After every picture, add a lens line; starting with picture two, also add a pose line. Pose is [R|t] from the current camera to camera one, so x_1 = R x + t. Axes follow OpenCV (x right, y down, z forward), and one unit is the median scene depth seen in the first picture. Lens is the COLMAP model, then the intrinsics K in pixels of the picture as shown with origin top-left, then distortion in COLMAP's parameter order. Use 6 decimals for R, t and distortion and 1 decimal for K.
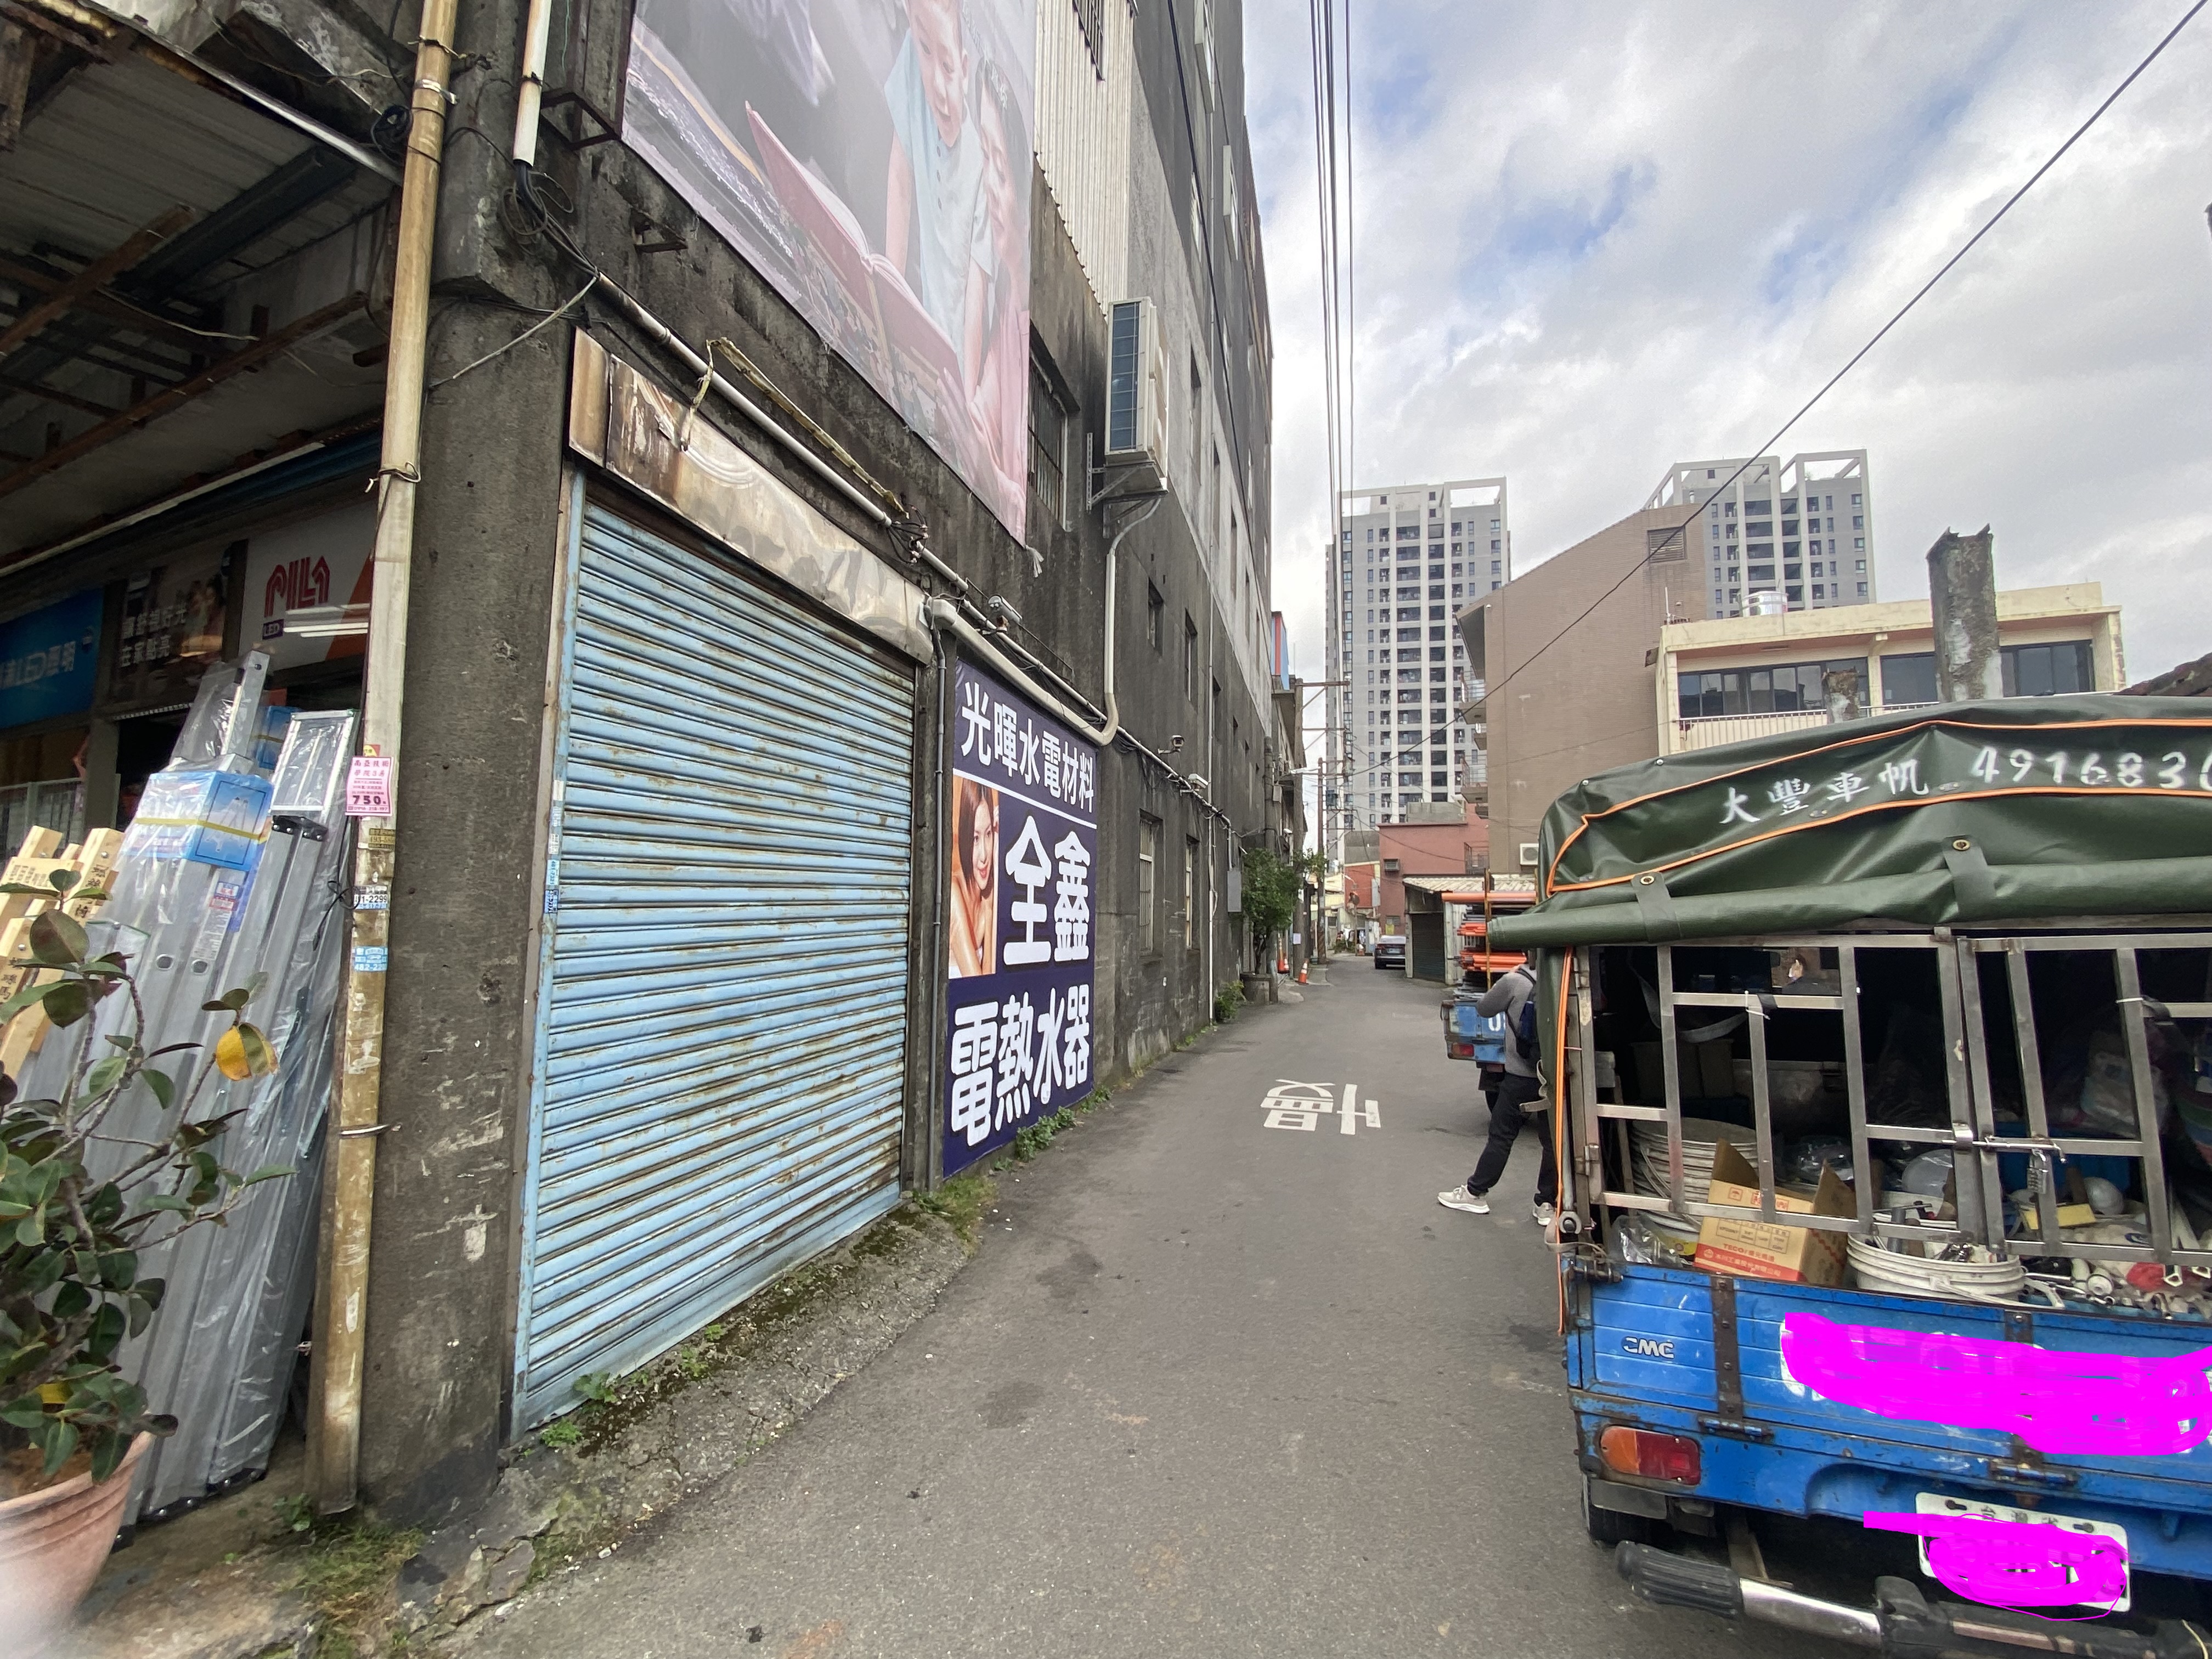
lens RADIAL K [[1056.0, 0, 1091.0], [0, 1056.0, 826.9], [0, 0, 1]] dist [0.012827, -0.024282]
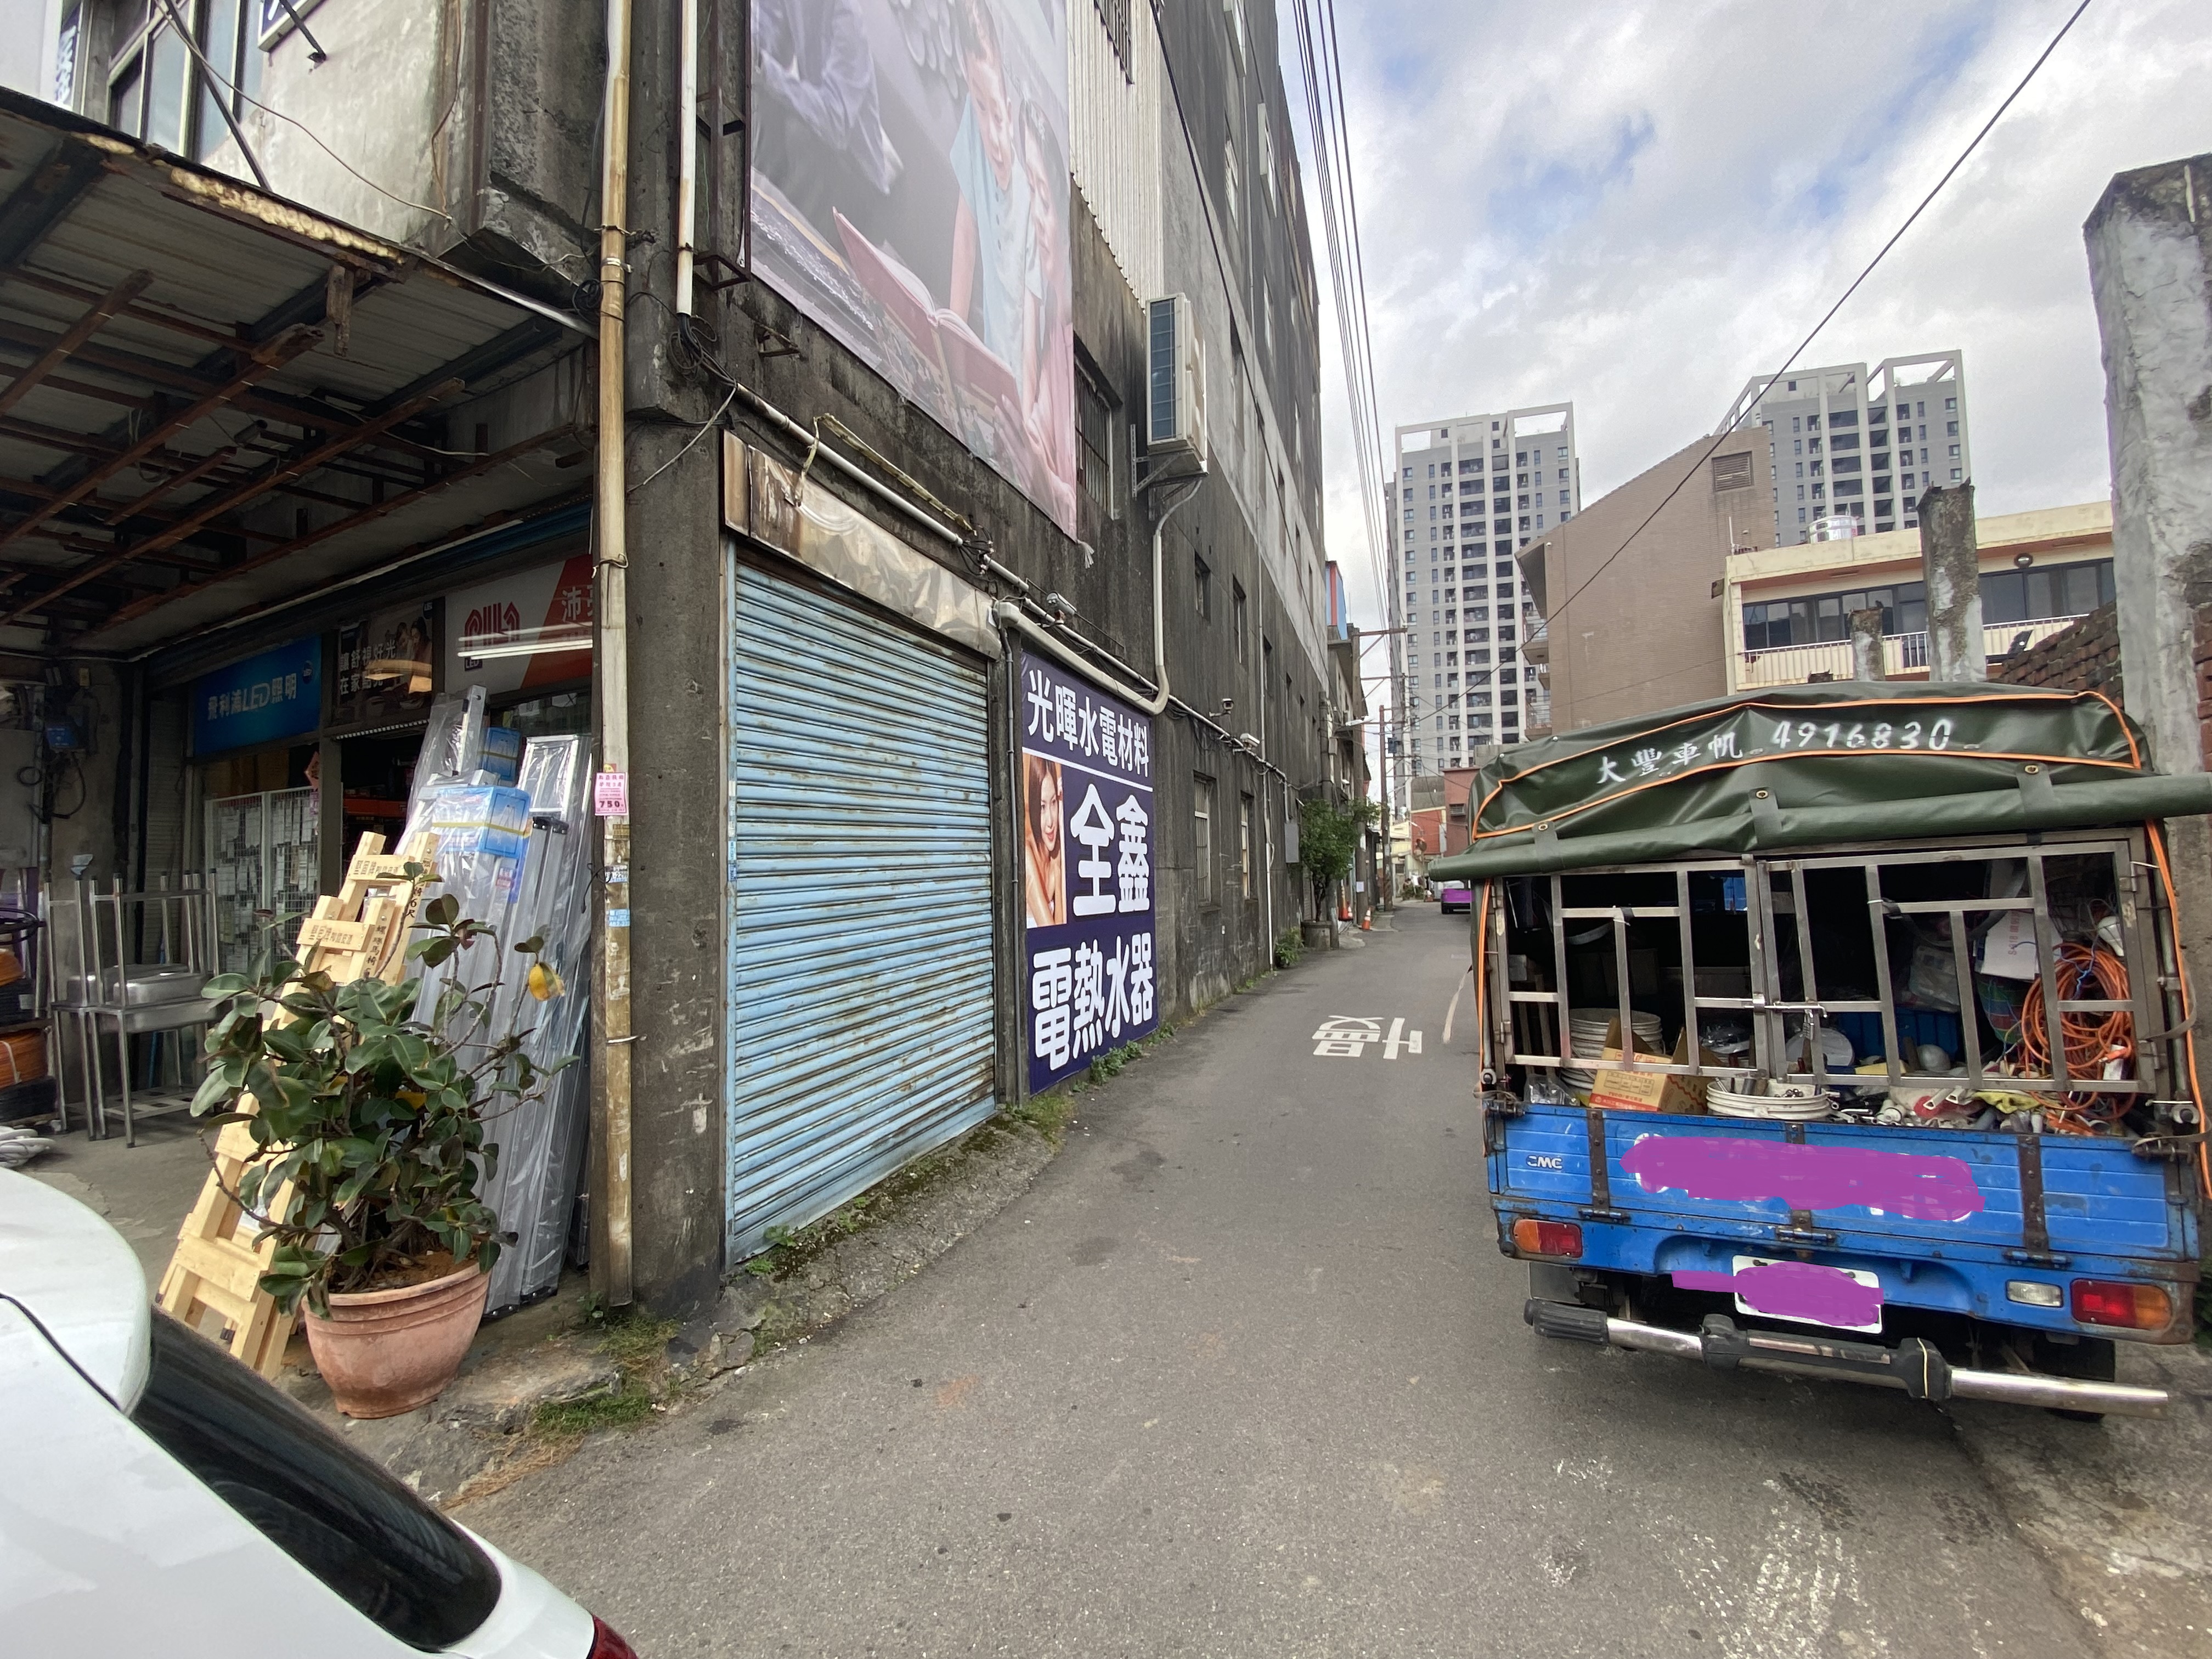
lens RADIAL K [[1056.0, 0, 1091.0], [0, 1056.0, 826.9], [0, 0, 1]] dist [0.012827, -0.024282]
pose [[0.997338, -0.038140, -0.062144, 0.021463], [0.040628, 0.998402, 0.039280, -0.018199], [0.060547, -0.041700, 0.997294, -0.261313]]
